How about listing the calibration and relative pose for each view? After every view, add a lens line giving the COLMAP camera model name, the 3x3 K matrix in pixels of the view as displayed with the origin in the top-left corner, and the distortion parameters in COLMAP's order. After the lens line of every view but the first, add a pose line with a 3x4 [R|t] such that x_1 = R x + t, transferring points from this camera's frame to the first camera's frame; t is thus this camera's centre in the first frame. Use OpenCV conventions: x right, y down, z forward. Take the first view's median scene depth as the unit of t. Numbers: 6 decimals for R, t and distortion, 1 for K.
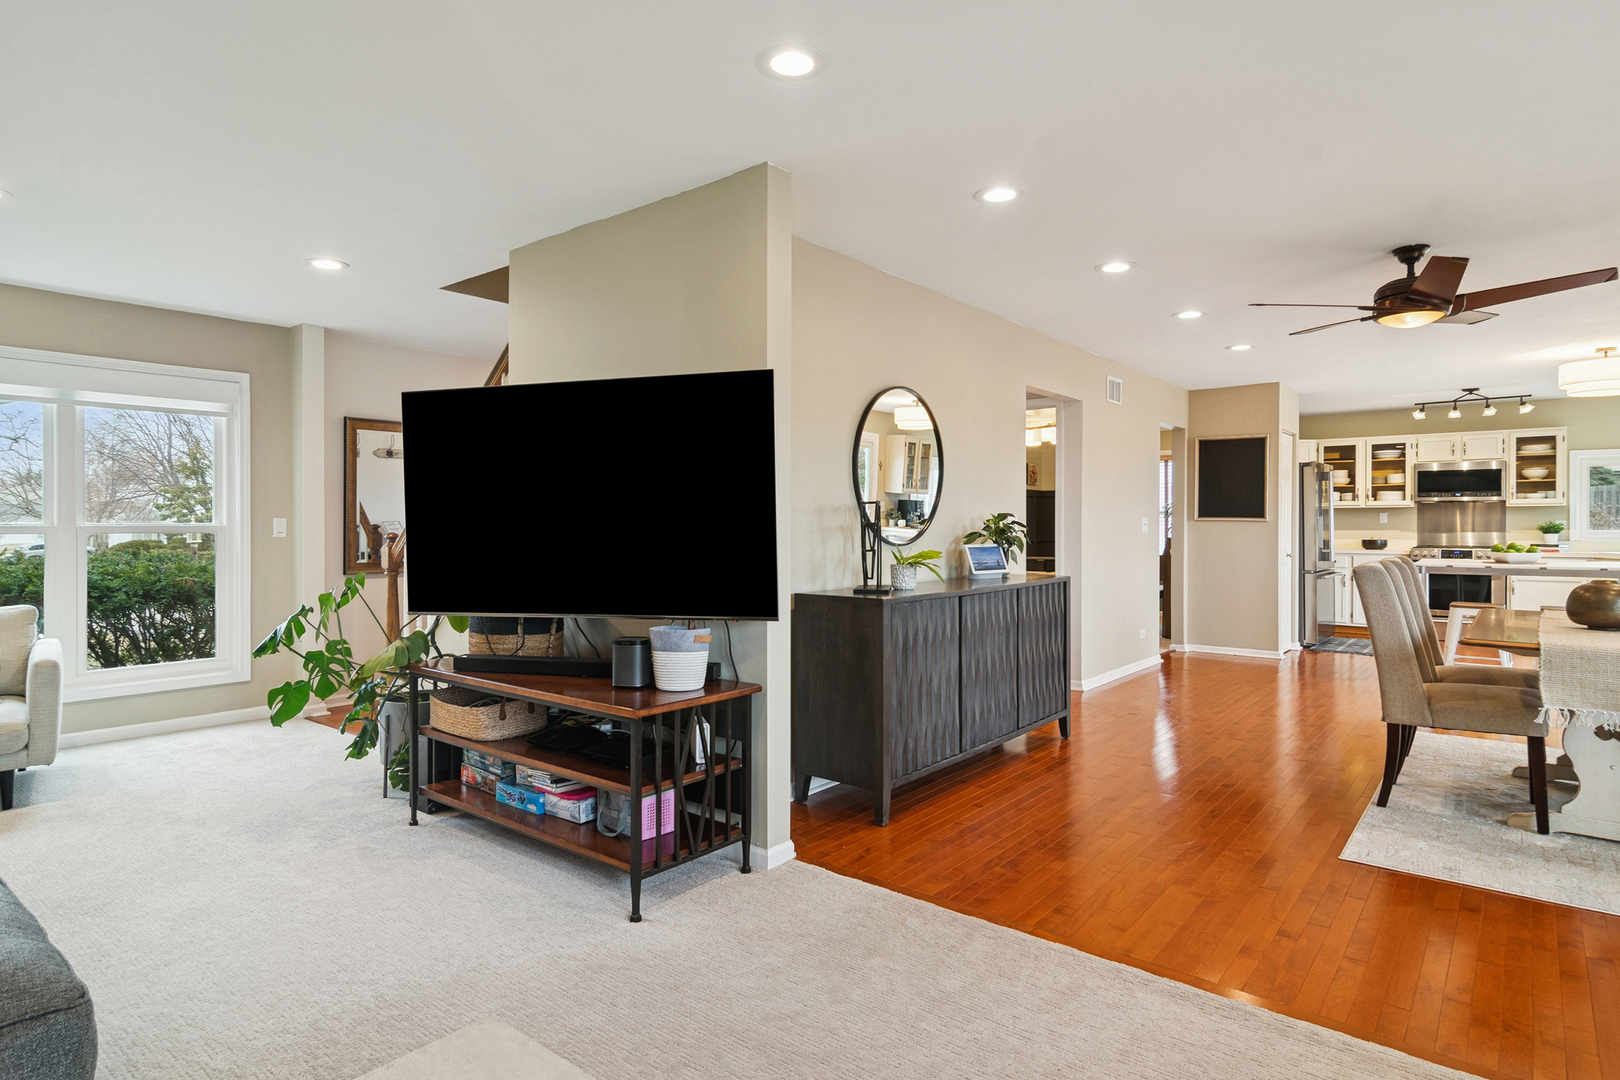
lens RADIAL K [[881.1, 0, 794.7], [0, 881.1, 526.5], [0, 0, 1]] dist [0.004970, -0.002175]
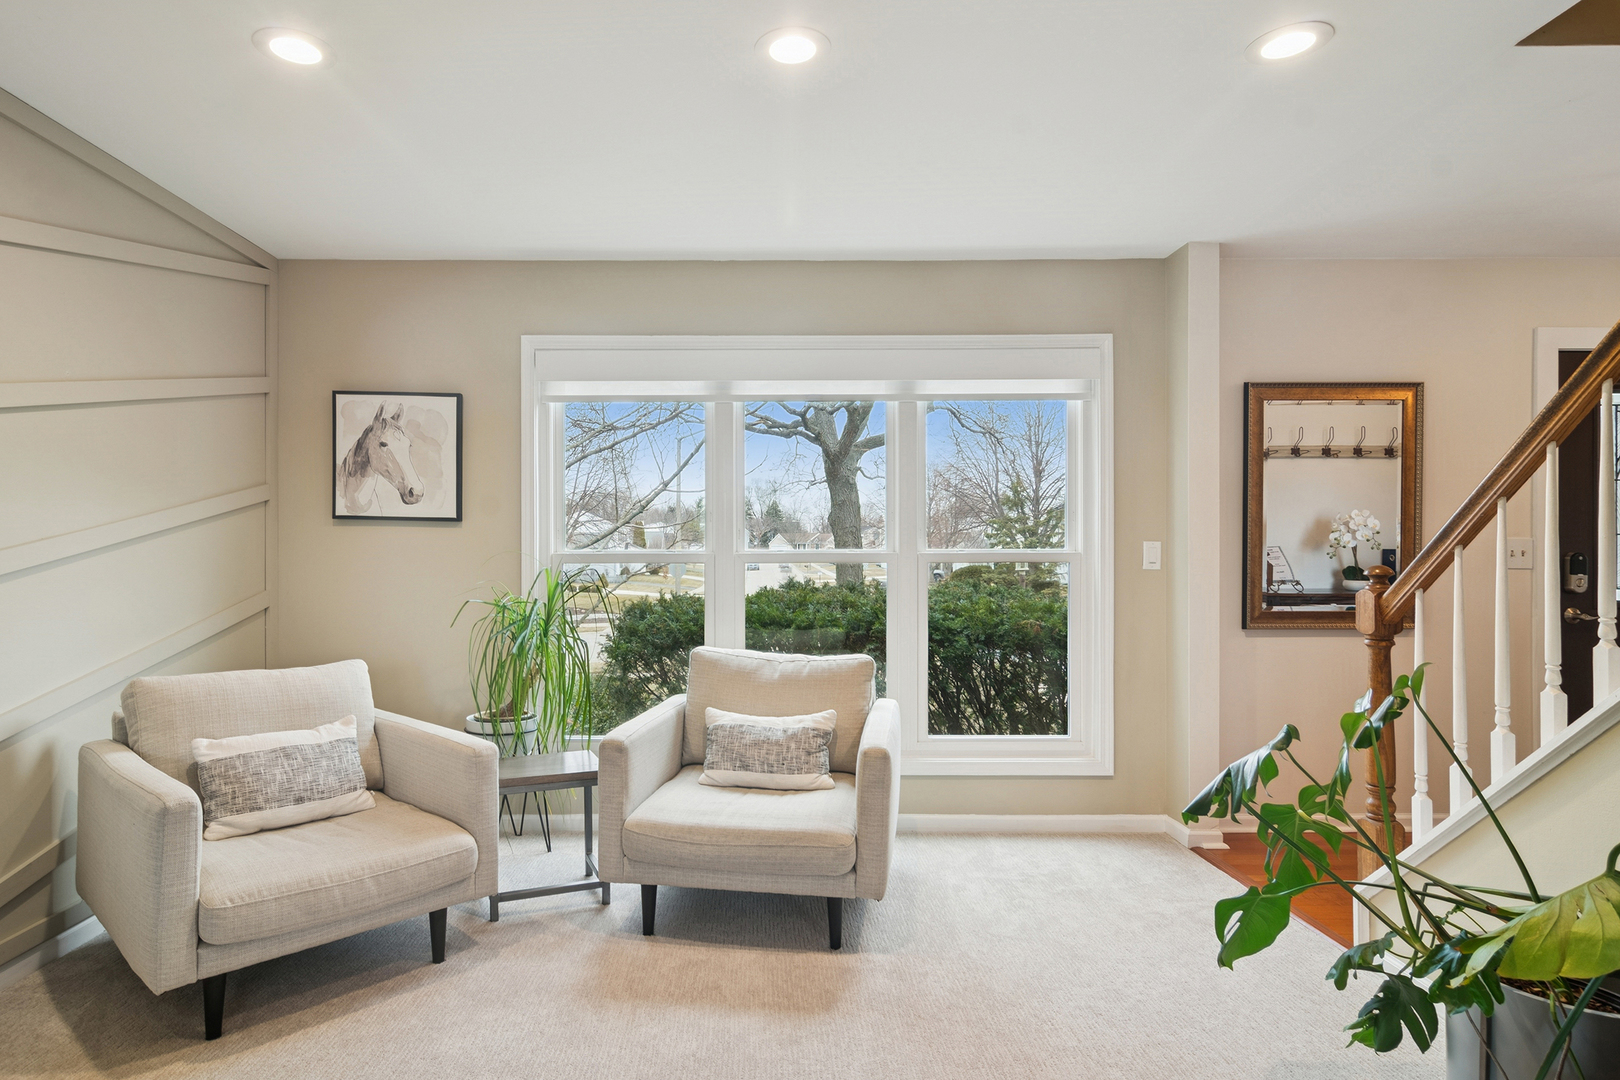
lens RADIAL K [[881.1, 0, 800.9], [0, 881.1, 548.3], [0, 0, 1]] dist [0.004970, -0.002175]
pose [[0.673706, -0.002902, -0.738994, -0.281678], [-0.002054, 0.999981, -0.005800, 0.000340], [0.738997, 0.005425, 0.673687, 0.366958]]
